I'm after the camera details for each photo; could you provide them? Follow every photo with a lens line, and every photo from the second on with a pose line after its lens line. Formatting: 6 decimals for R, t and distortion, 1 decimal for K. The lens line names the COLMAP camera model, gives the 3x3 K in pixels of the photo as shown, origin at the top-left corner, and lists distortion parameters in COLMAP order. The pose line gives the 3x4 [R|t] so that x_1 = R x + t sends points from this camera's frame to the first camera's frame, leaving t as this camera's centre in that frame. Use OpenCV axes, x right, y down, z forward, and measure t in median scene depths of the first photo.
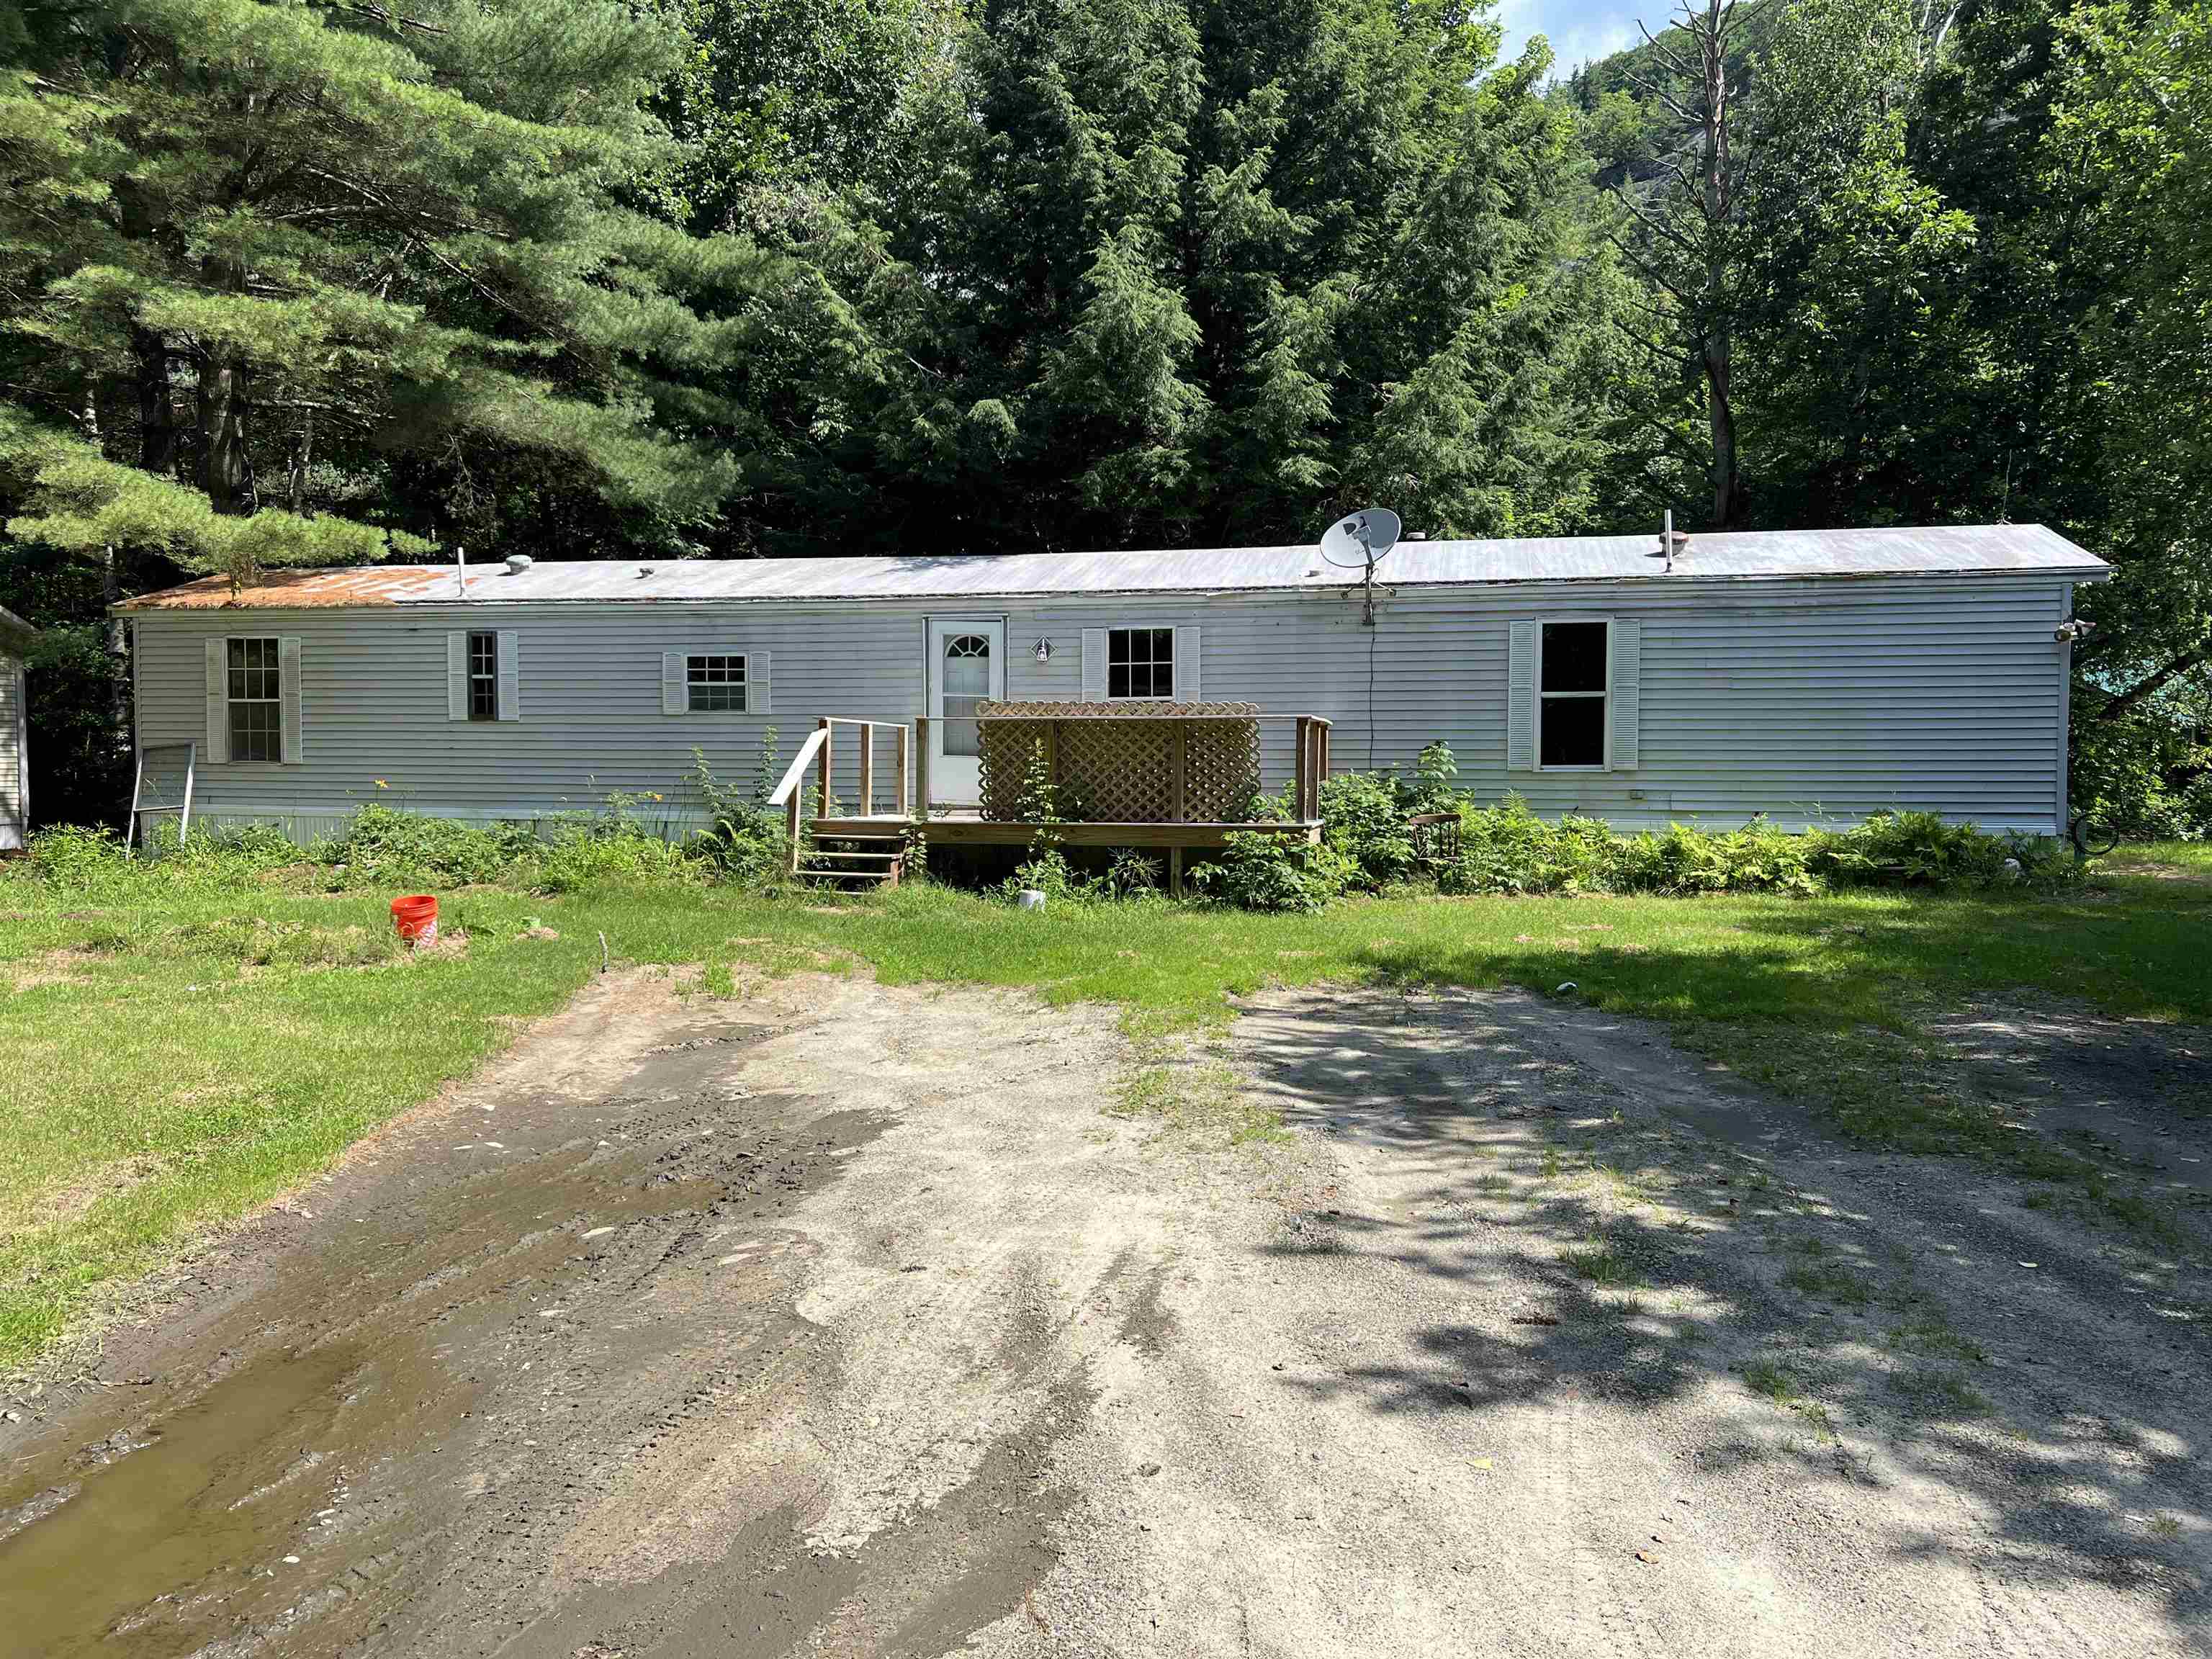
lens RADIAL K [[1675.8, 0, 1115.4], [0, 1675.8, 838.9], [0, 0, 1]] dist [0.057658, -0.067604]
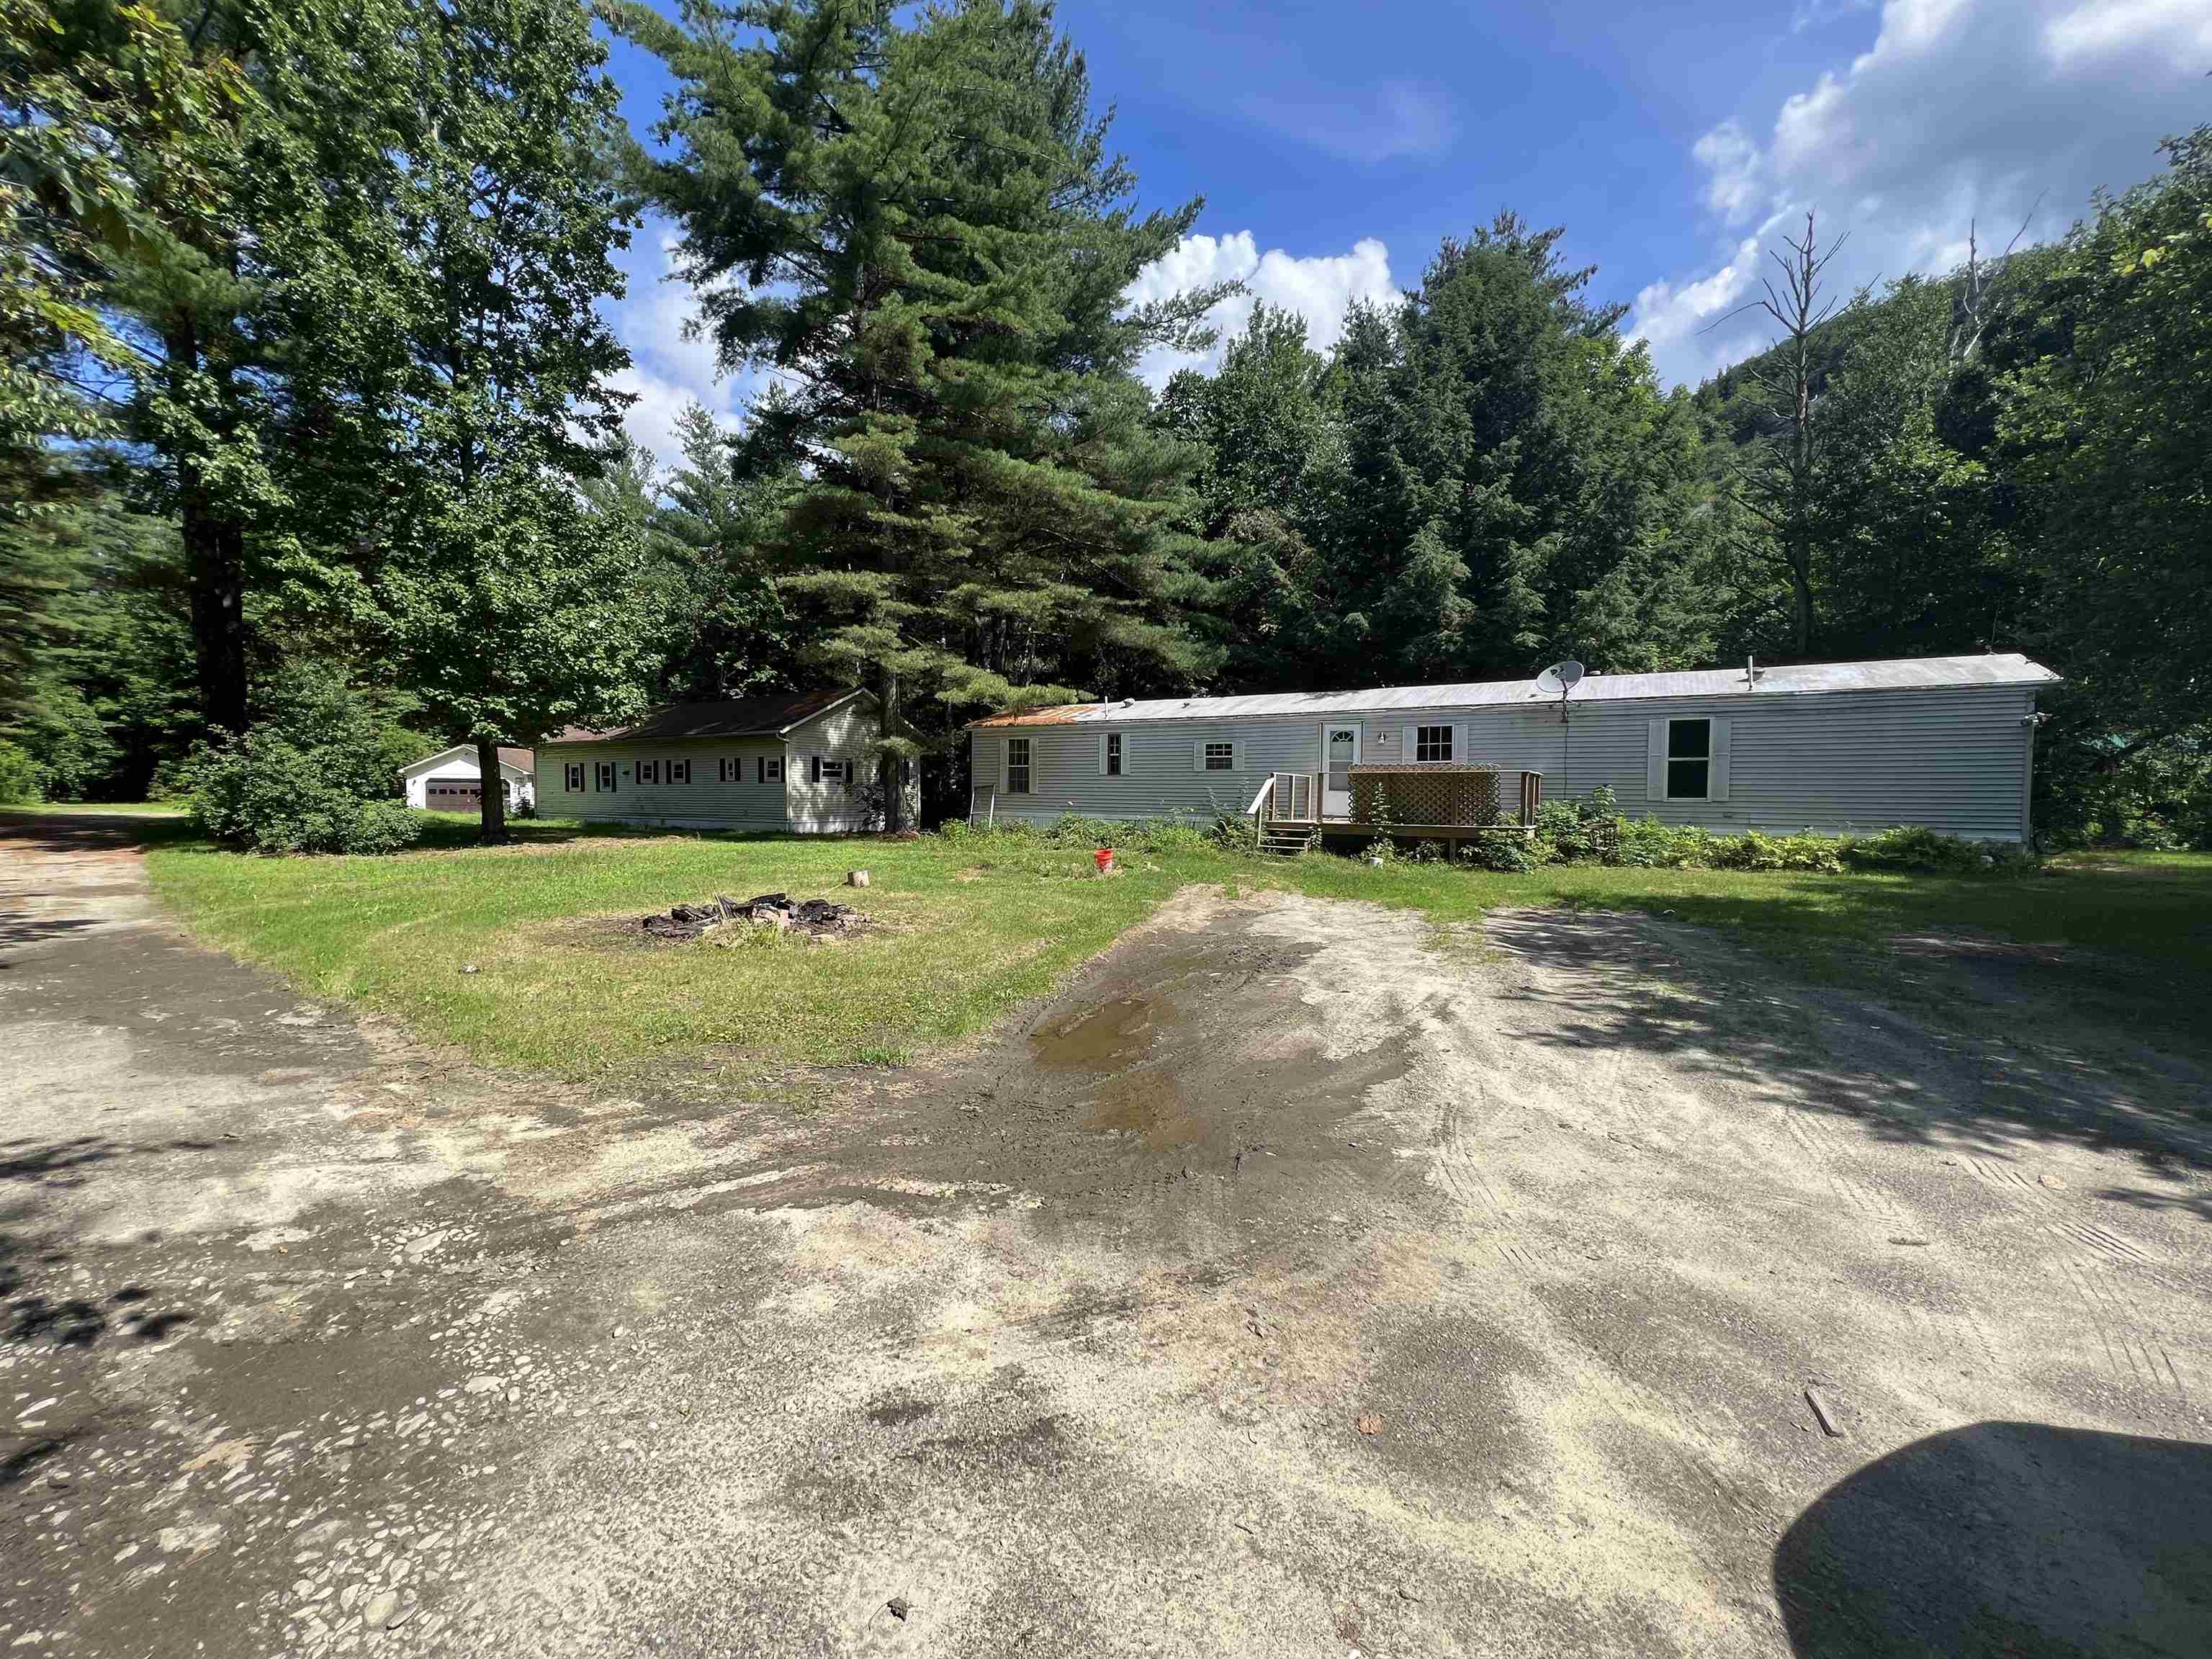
lens RADIAL K [[893.4, 0, 1096.7], [0, 893.4, 828.4], [0, 0, 1]] dist [-0.000491, 0.000256]
pose [[0.942851, 0.017954, -0.332730, -0.007782], [-0.020446, 0.999783, -0.003990, 0.005484], [0.332586, 0.010565, 0.943014, -0.113544]]
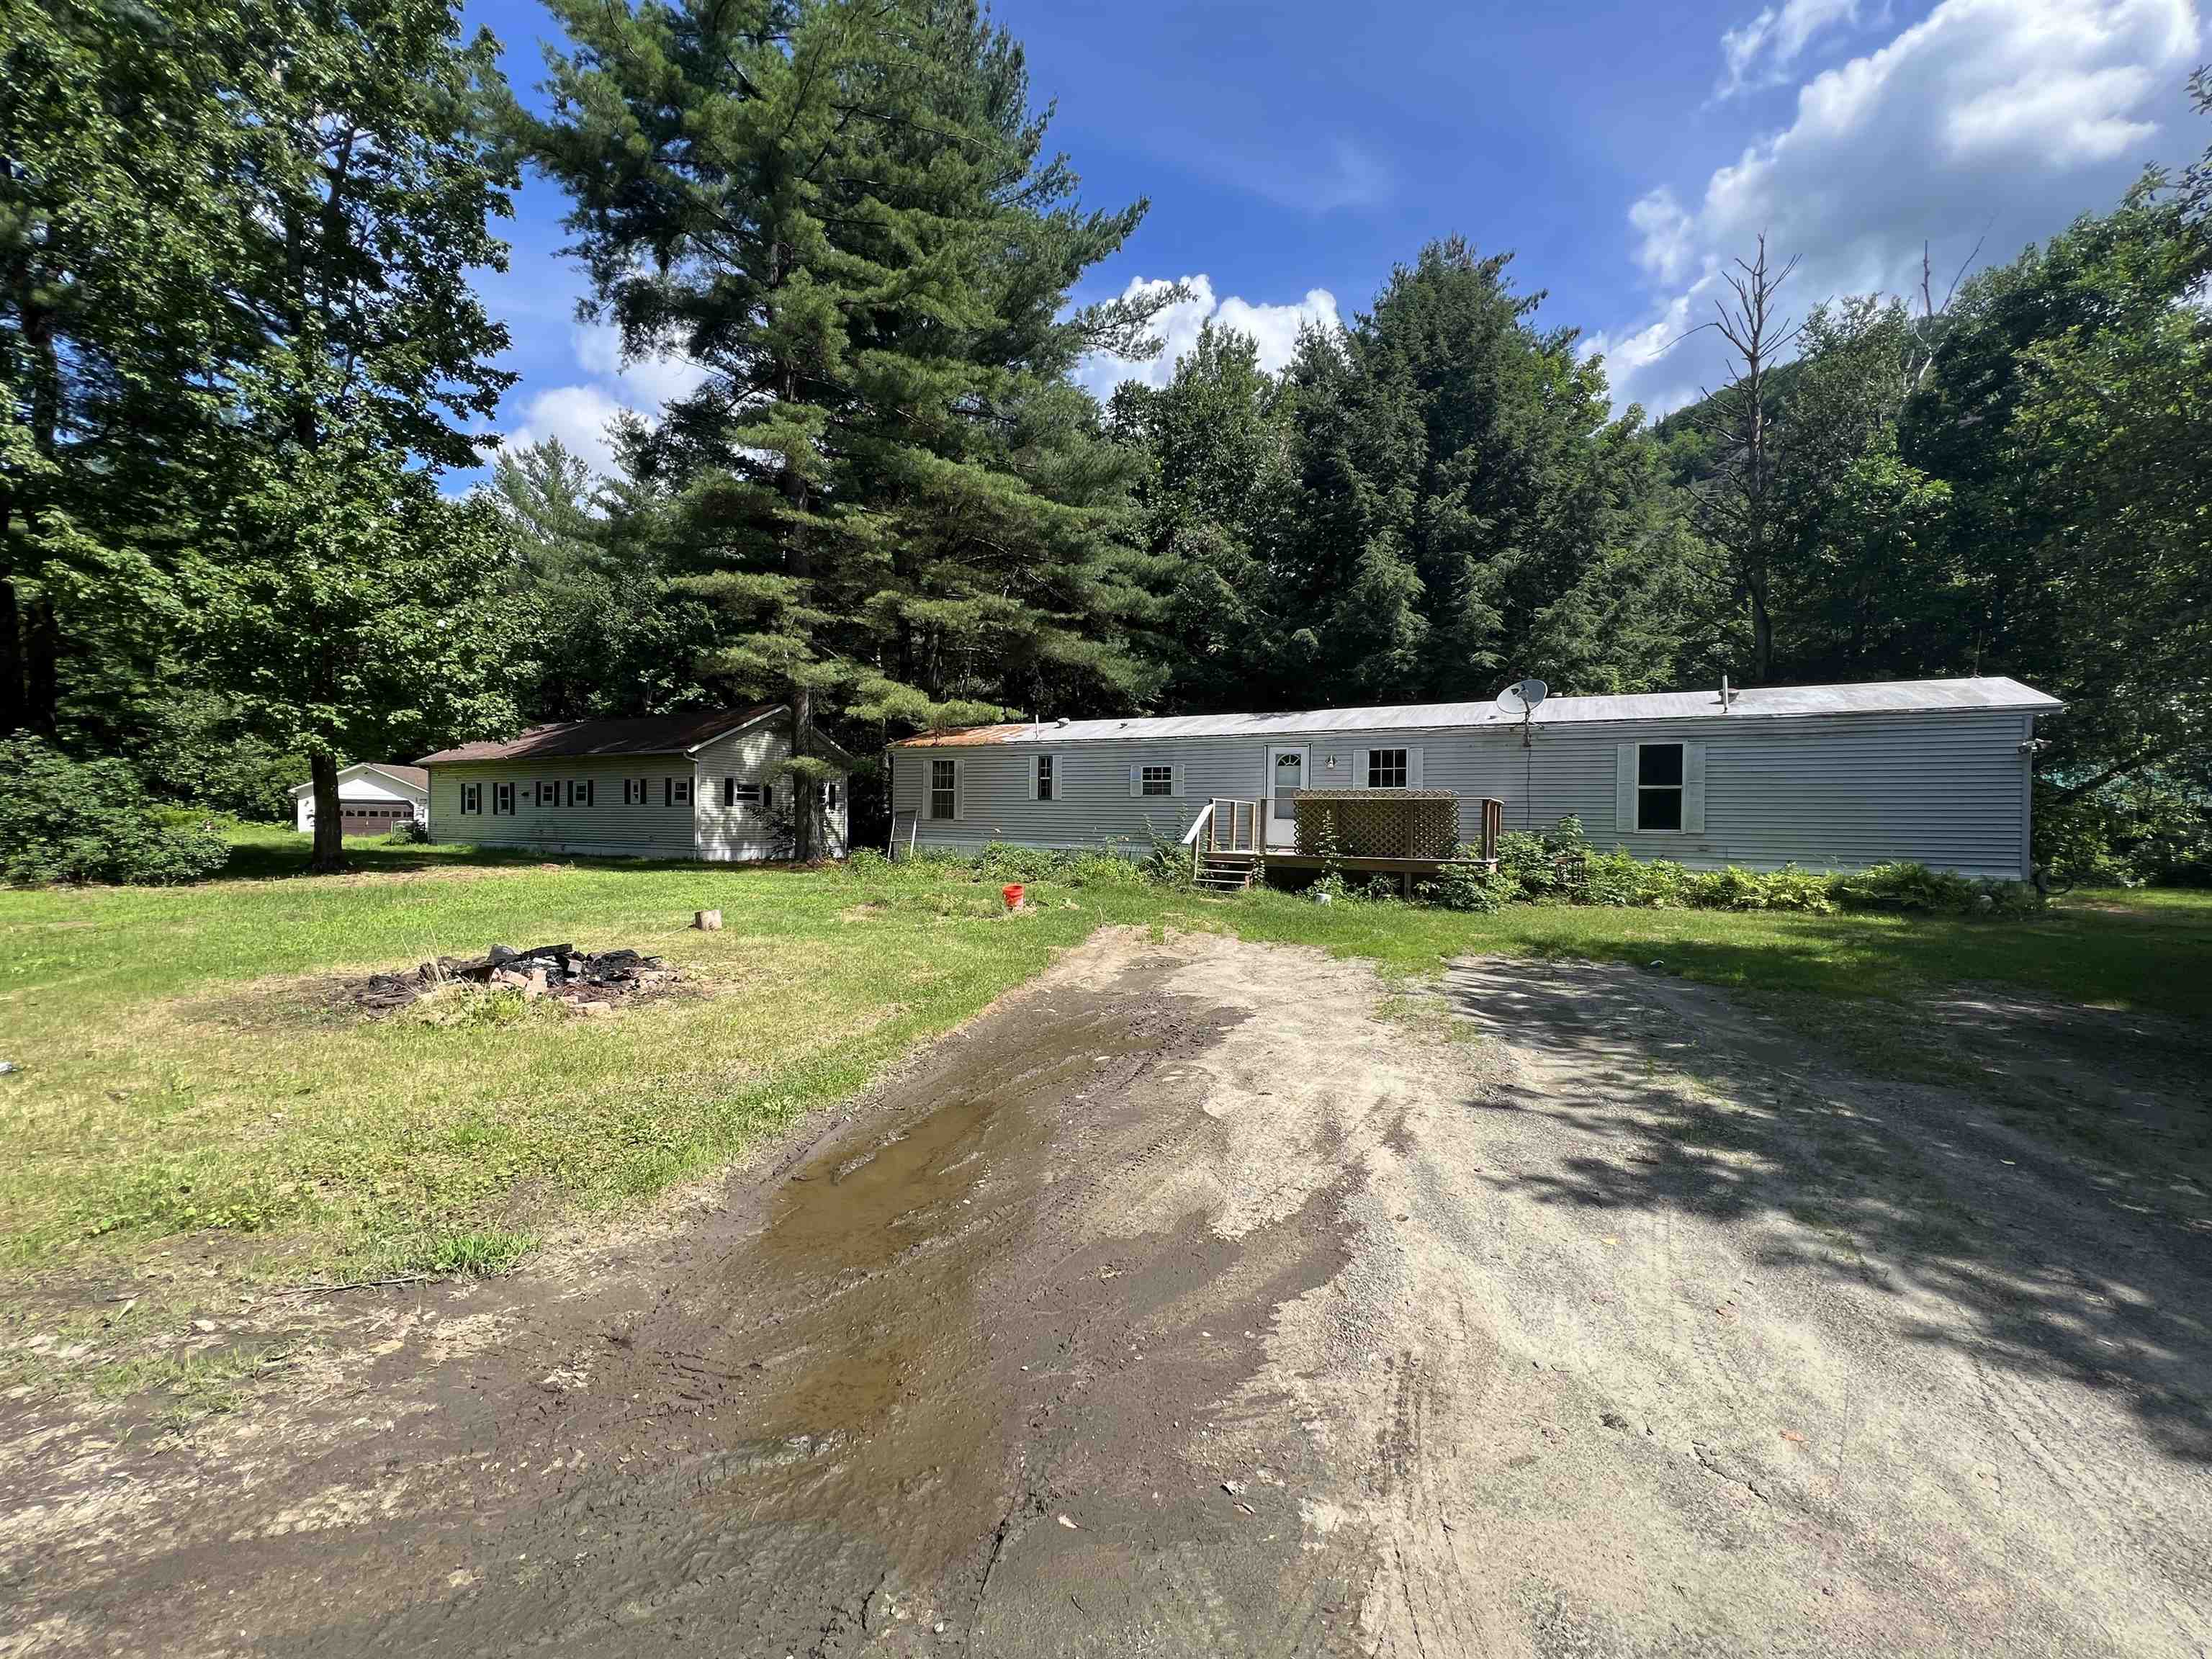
lens RADIAL K [[893.4, 0, 1096.7], [0, 893.4, 828.4], [0, 0, 1]] dist [-0.000491, 0.000256]
pose [[0.956830, 0.014259, -0.290298, -0.004101], [-0.025582, 0.999051, -0.035246, 0.000296], [0.289520, 0.041151, 0.956287, -0.003964]]
